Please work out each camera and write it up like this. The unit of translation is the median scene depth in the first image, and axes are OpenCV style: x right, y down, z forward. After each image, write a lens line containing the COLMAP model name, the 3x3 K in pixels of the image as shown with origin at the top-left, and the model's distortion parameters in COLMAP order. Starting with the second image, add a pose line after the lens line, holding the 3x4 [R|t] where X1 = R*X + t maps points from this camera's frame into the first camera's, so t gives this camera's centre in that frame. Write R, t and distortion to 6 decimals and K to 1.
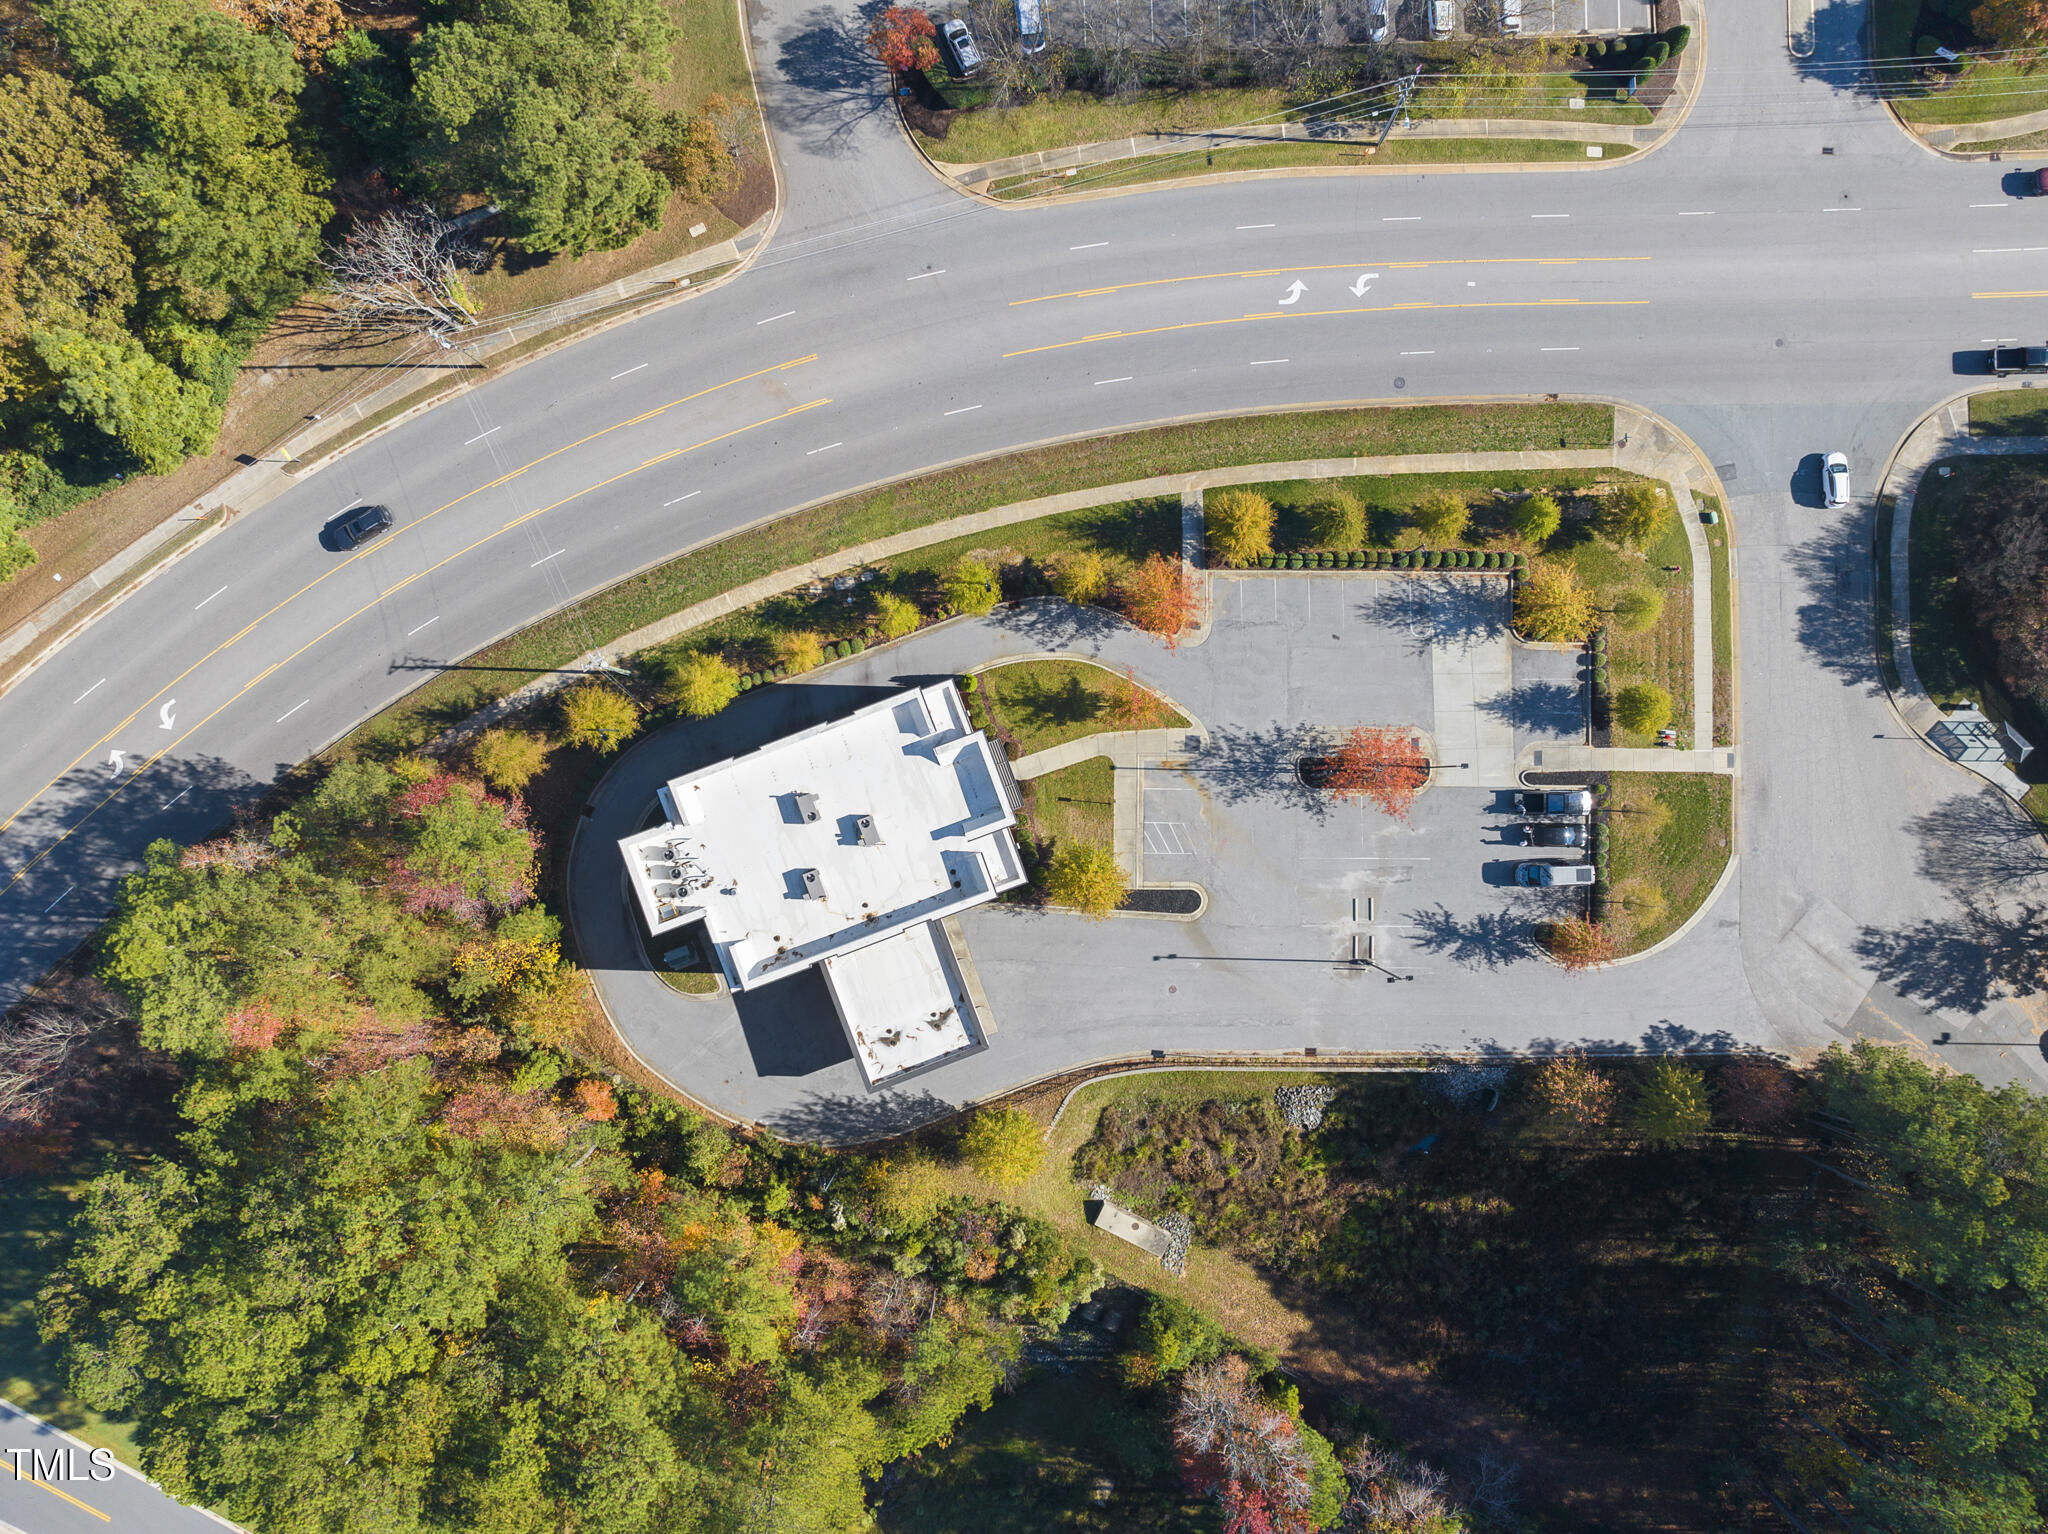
lens RADIAL K [[1437.3, 0, 1029.5], [0, 1437.3, 762.6], [0, 0, 1]] dist [-0.038464, 0.006317]
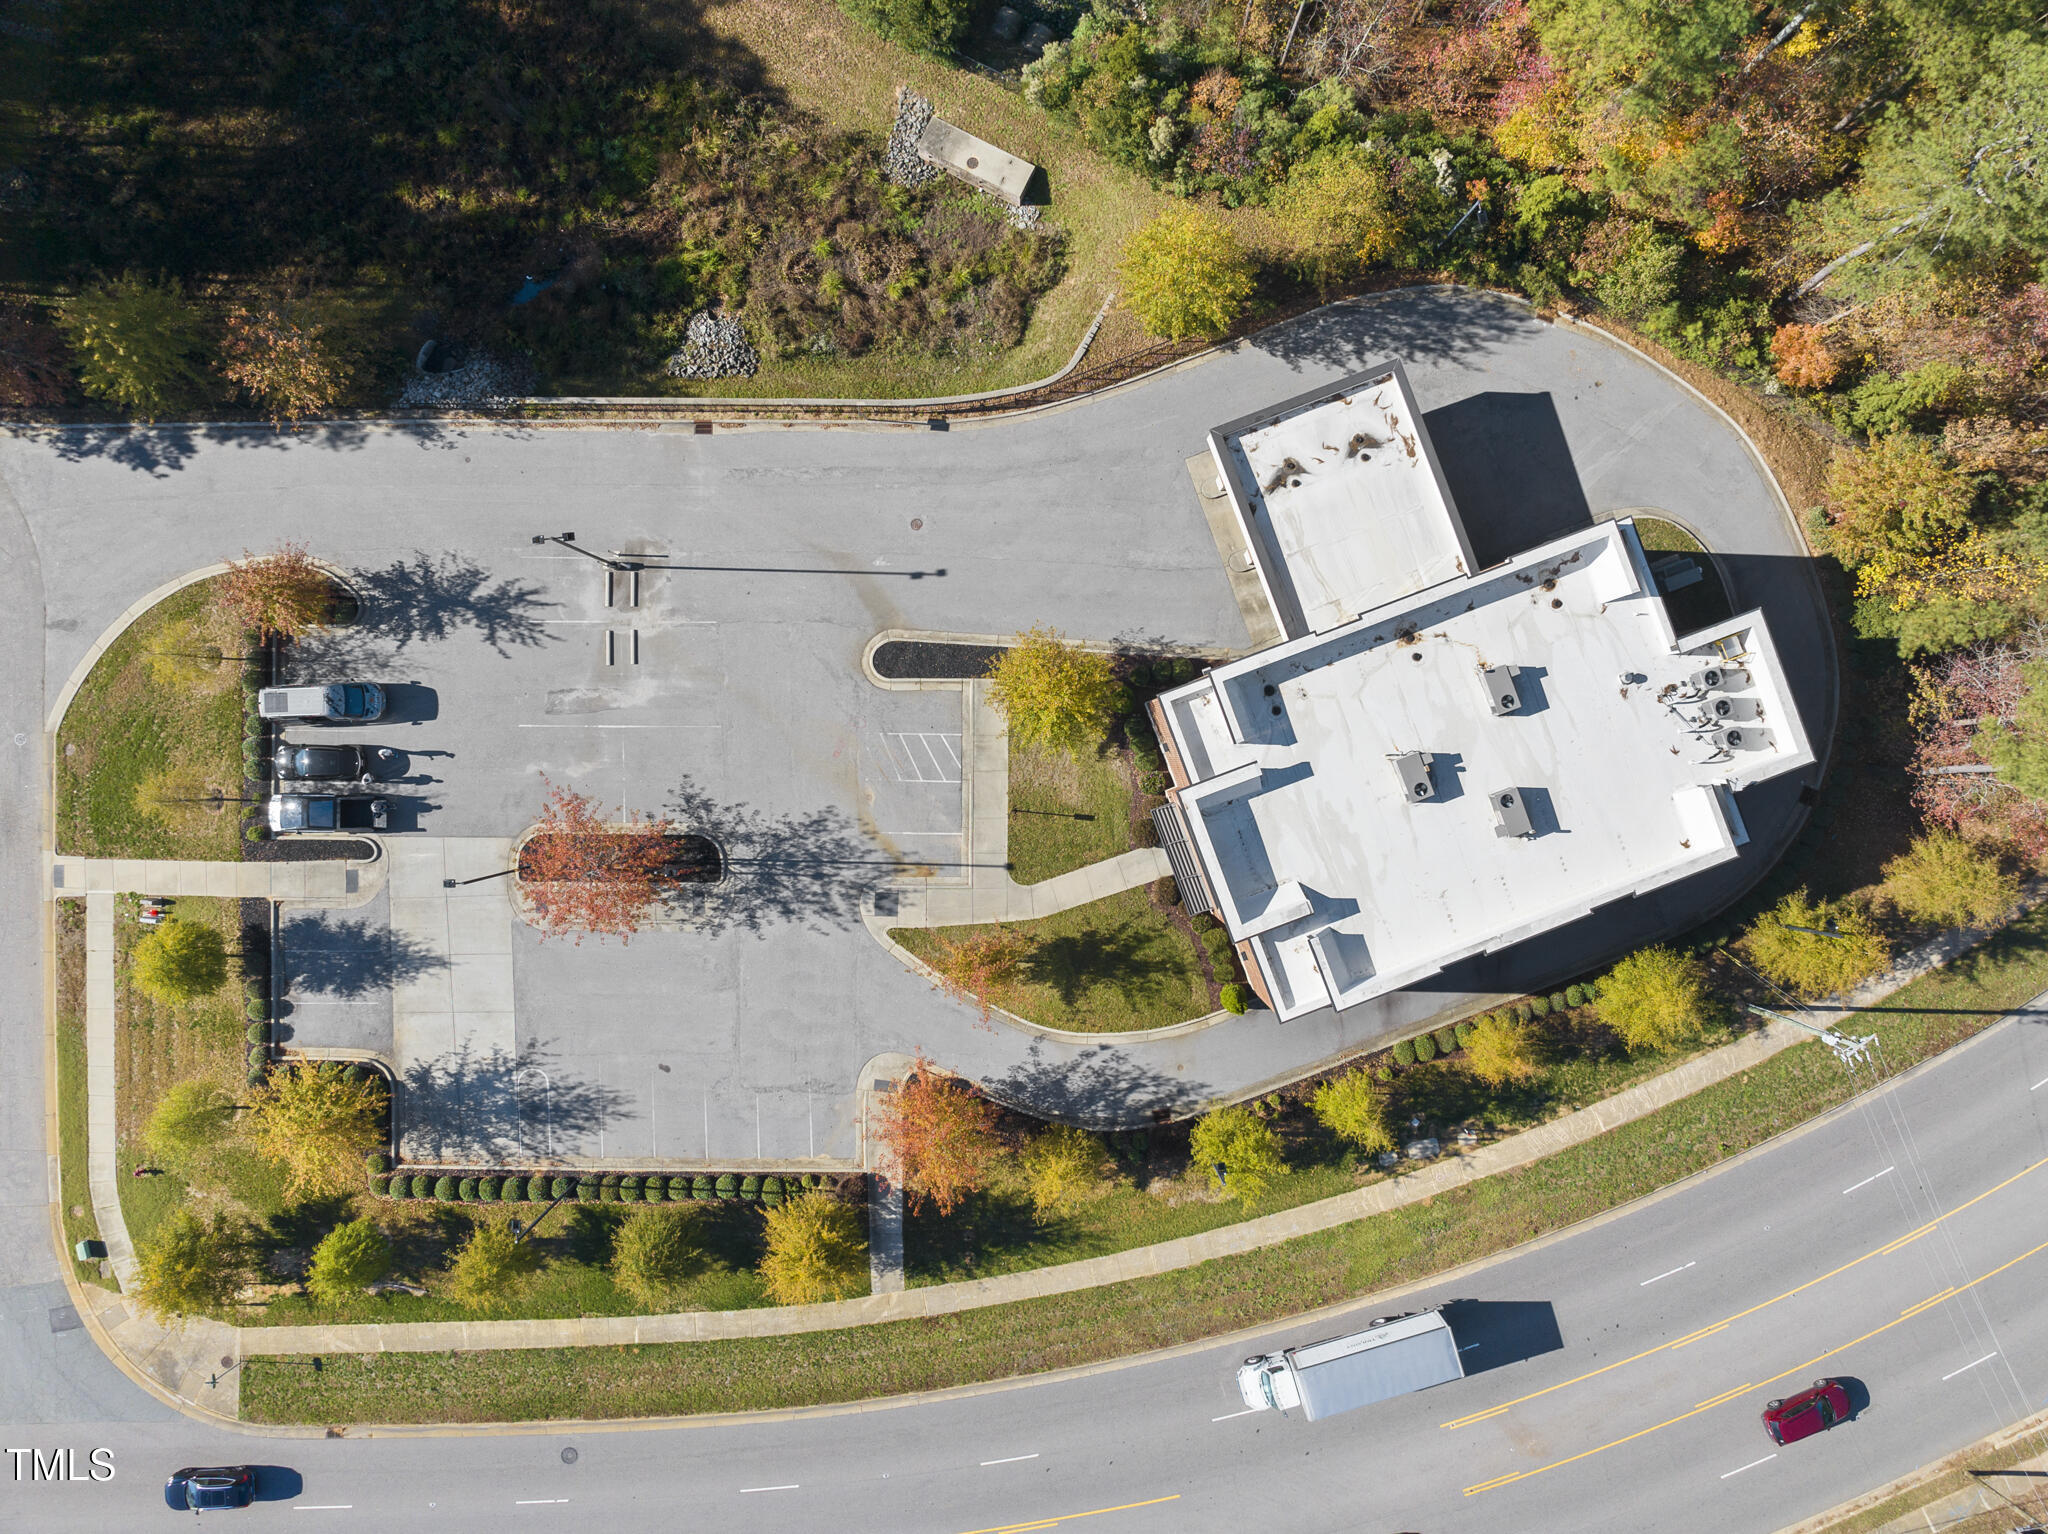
lens RADIAL K [[1437.3, 0, 1038.1], [0, 1437.3, 756.6], [0, 0, 1]] dist [-0.038464, 0.006317]
pose [[-0.999870, 0.002161, -0.015962, 0.055466], [-0.002320, -0.999948, 0.009959, 0.046514], [-0.015940, 0.009994, 0.999823, 0.351974]]
